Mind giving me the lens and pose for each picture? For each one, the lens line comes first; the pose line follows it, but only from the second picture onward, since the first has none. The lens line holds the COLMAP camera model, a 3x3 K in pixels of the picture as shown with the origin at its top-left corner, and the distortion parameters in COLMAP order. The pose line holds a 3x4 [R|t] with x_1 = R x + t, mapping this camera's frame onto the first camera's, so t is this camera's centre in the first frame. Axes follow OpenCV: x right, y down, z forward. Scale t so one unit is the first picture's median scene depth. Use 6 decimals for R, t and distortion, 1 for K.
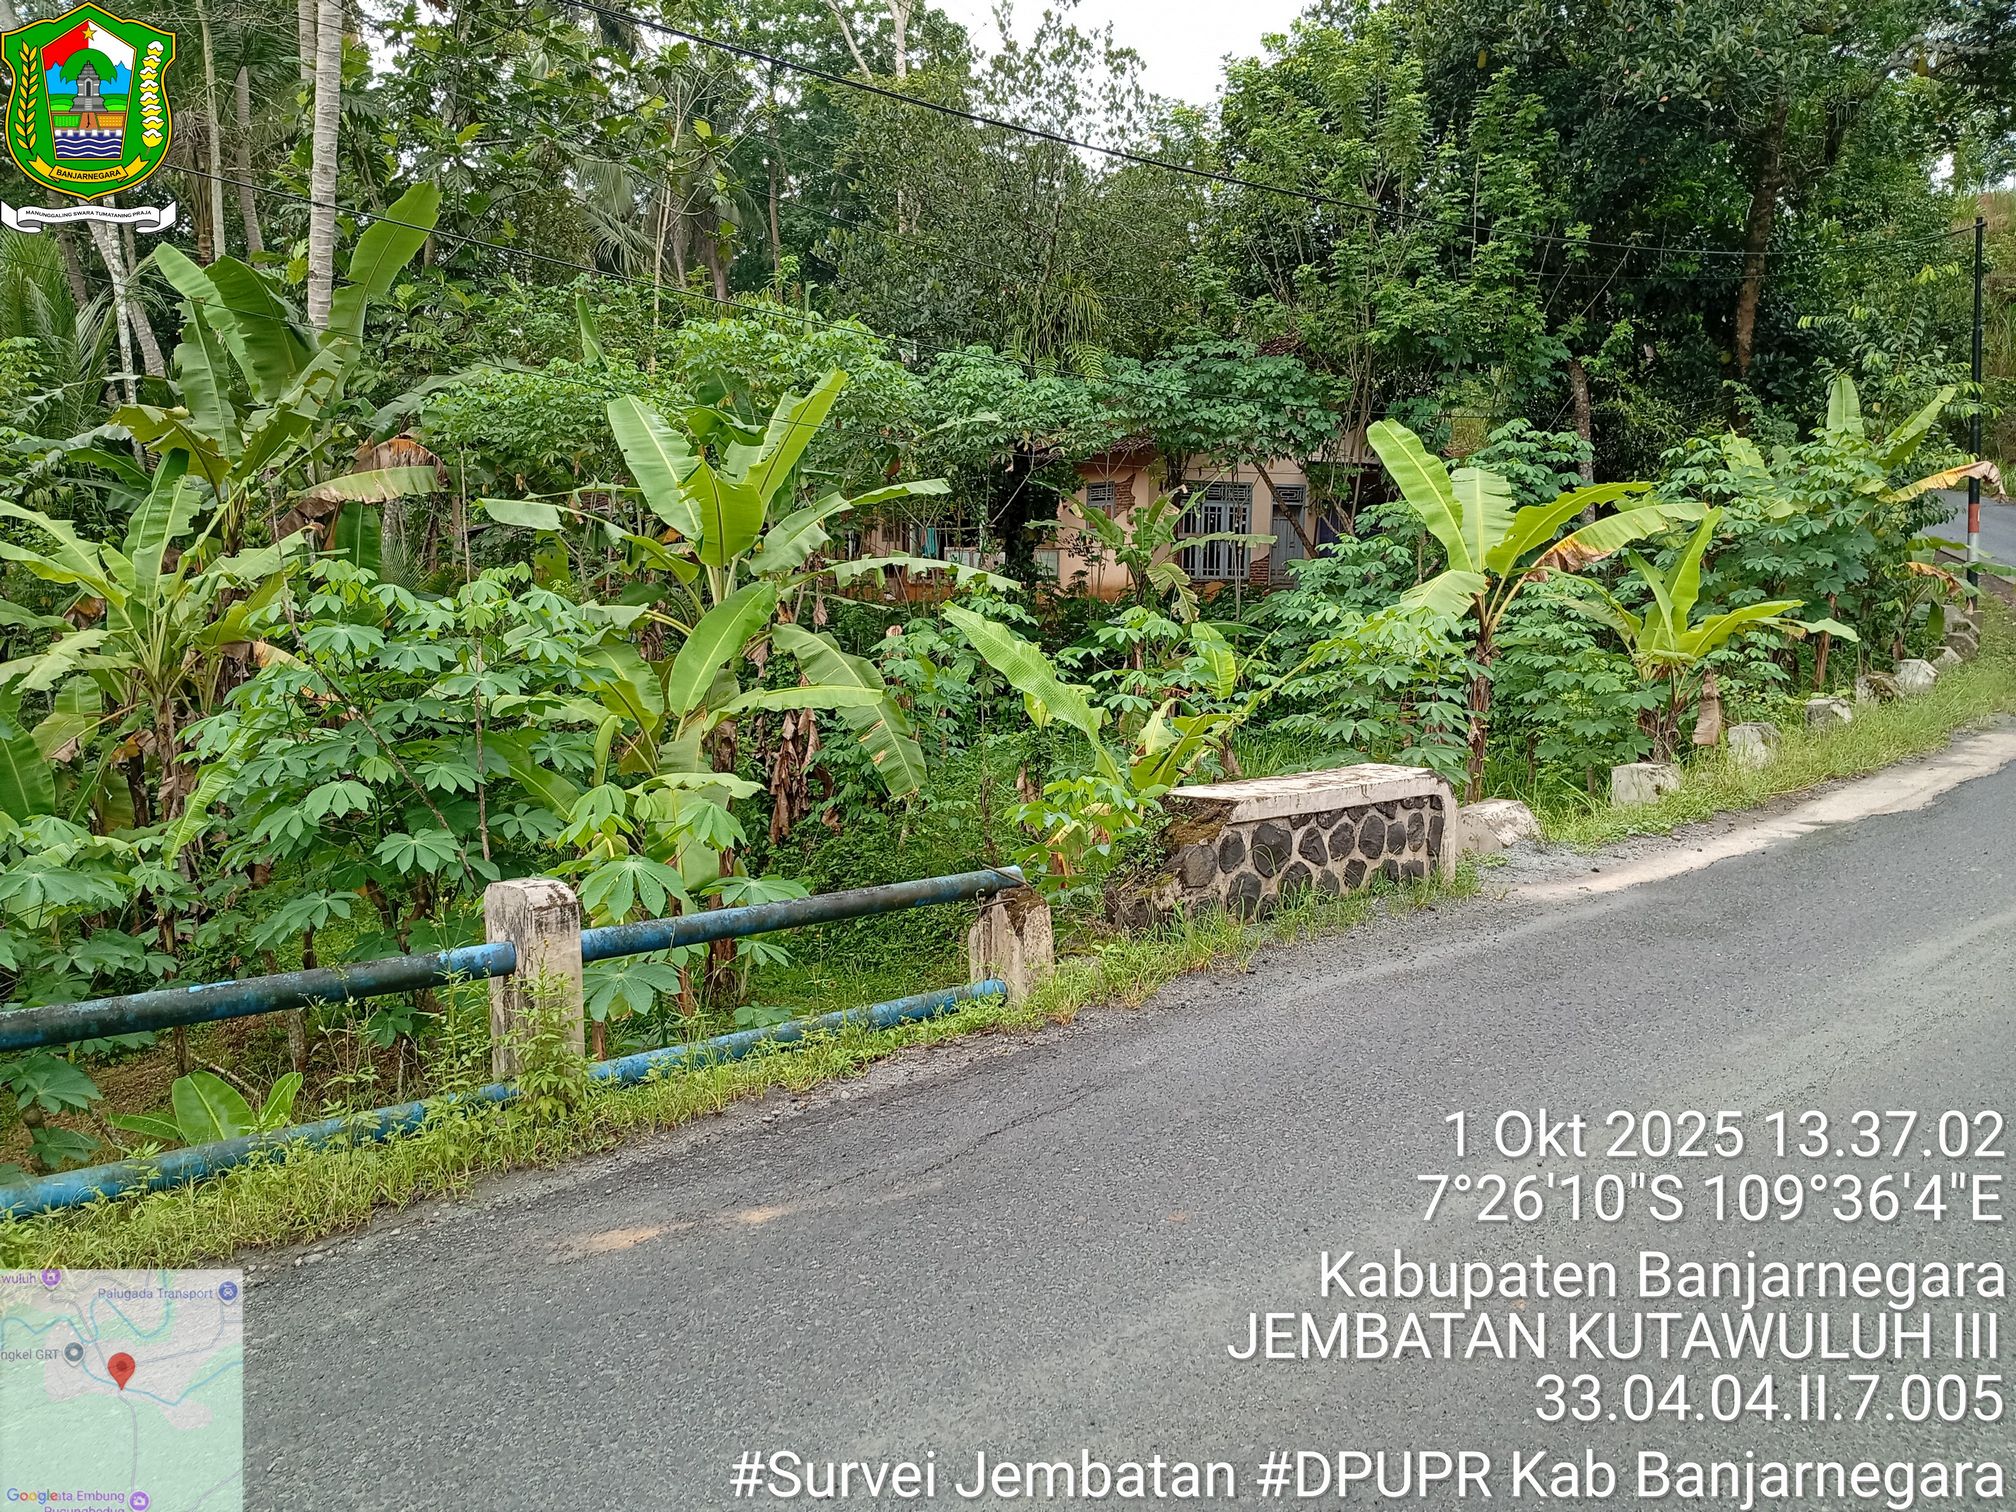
lens RADIAL K [[1550.1, 0, 1010.4], [0, 1550.1, 759.6], [0, 0, 1]] dist [0.104487, -0.232400]
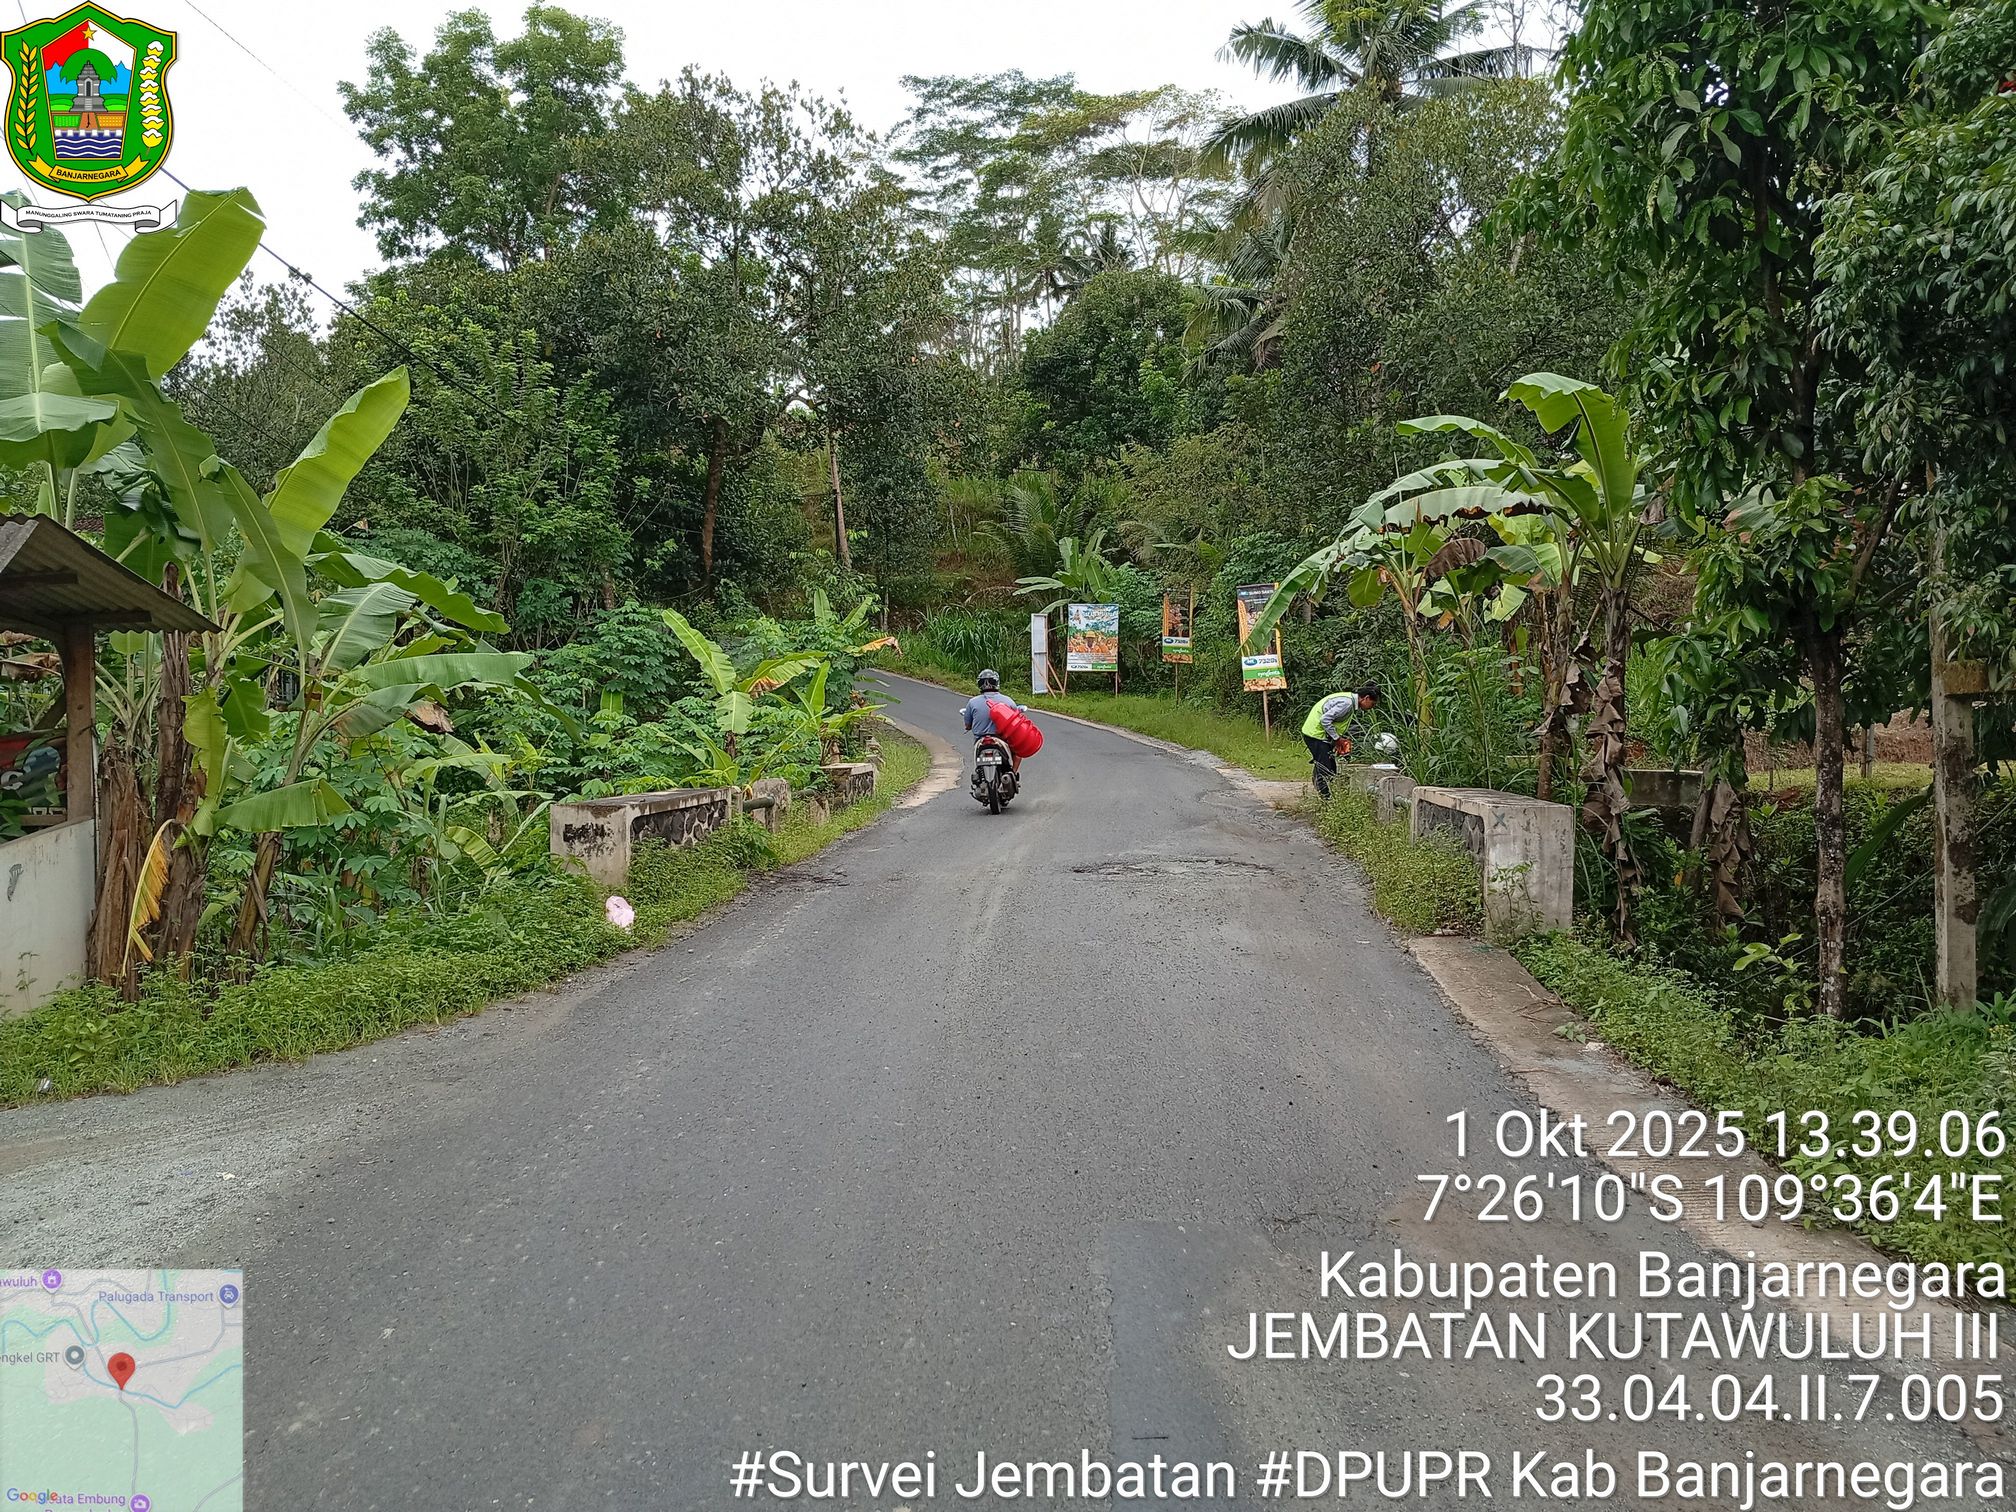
lens RADIAL K [[1564.3, 0, 1008.0], [0, 1564.3, 756.0], [0, 0, 1]] dist [0.076901, -0.154586]
pose [[0.722164, -0.026723, 0.691206, -0.489628], [0.087027, 0.994824, -0.052464, 0.054181], [-0.686226, 0.098041, 0.720751, -0.377923]]
